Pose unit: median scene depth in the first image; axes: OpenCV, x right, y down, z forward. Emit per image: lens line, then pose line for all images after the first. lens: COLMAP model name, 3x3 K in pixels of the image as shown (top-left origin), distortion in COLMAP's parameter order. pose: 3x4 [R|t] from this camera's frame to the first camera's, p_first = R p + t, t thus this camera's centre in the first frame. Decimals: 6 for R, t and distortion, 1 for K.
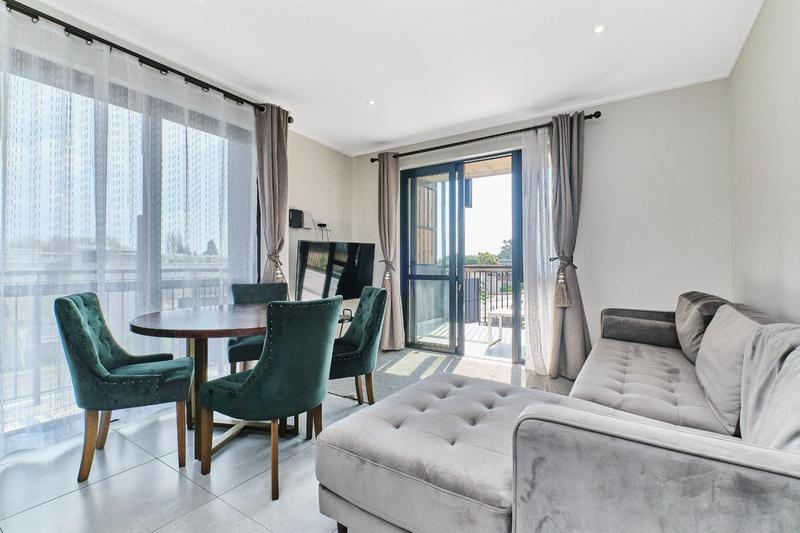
lens RADIAL K [[356.4, 0, 398.6], [0, 356.4, 265.6], [0, 0, 1]] dist [-0.001479, -0.003719]
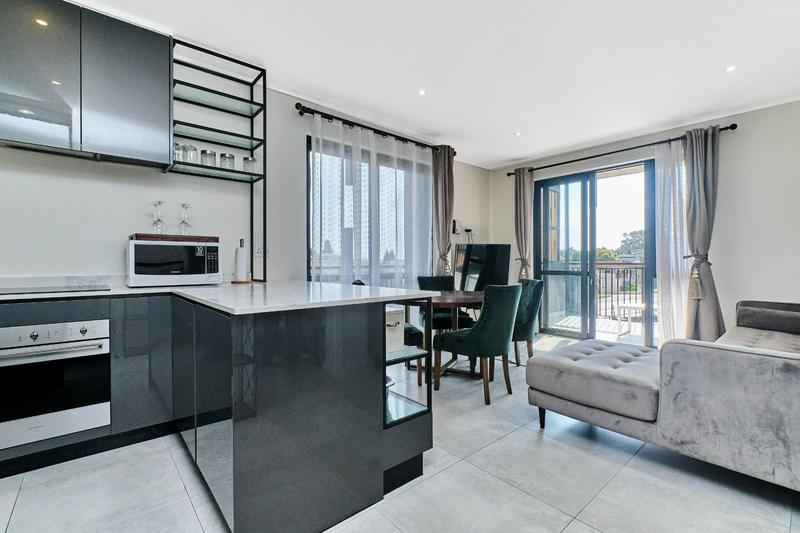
lens RADIAL K [[356.4, 0, 399.4], [0, 356.4, 264.6], [0, 0, 1]] dist [-0.001479, -0.003719]
pose [[0.962439, -0.001709, -0.271494, -0.143981], [0.003366, 0.999978, 0.005638, -0.002838], [0.271478, -0.006340, 0.962424, -0.346736]]
